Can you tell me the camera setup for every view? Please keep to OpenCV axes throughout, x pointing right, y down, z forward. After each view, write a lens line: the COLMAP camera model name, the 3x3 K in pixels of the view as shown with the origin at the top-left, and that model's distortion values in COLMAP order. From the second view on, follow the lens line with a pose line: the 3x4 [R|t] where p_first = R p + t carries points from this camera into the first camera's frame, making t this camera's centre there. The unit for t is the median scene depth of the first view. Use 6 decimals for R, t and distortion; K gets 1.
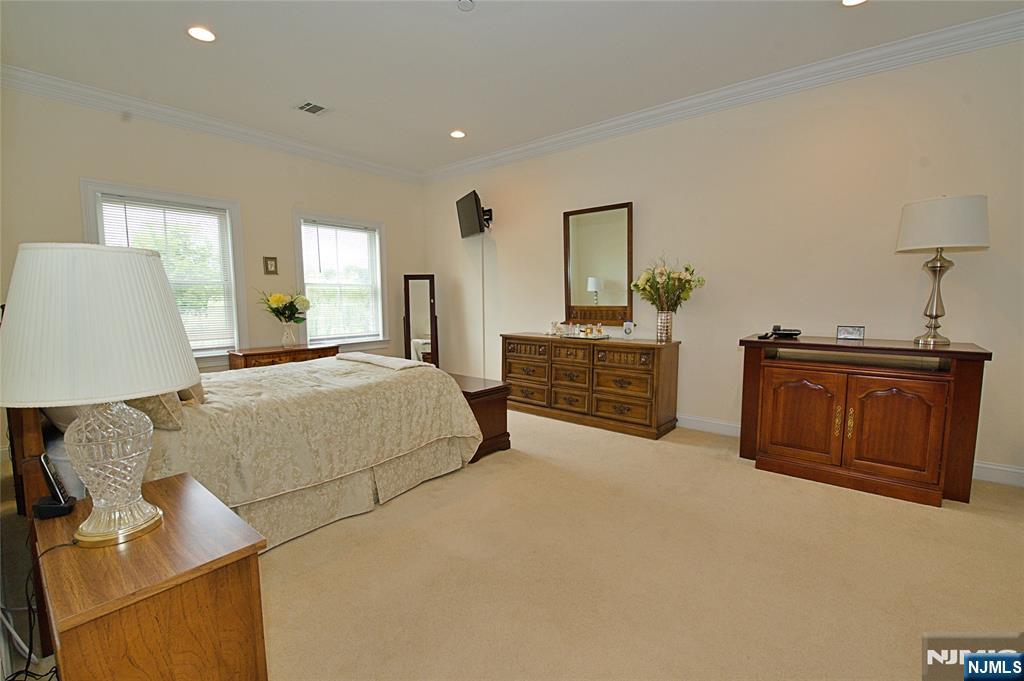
lens RADIAL K [[438.7, 0, 512.0], [0, 438.7, 340.5], [0, 0, 1]] dist [-0.001009, -0.010680]
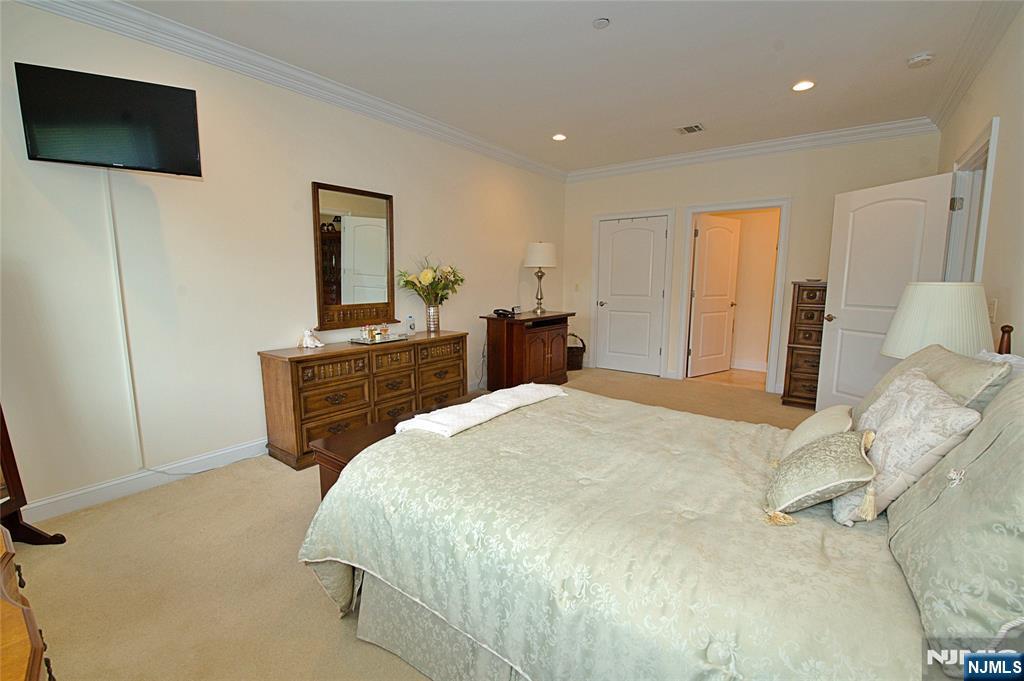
lens RADIAL K [[438.7, 0, 512.0], [0, 438.7, 340.5], [0, 0, 1]] dist [-0.001009, -0.010680]
pose [[-0.044534, -0.131878, 0.990265, -0.739117], [0.100160, 0.985665, 0.135770, -0.102744], [-0.993974, 0.105231, -0.030687, 0.787999]]
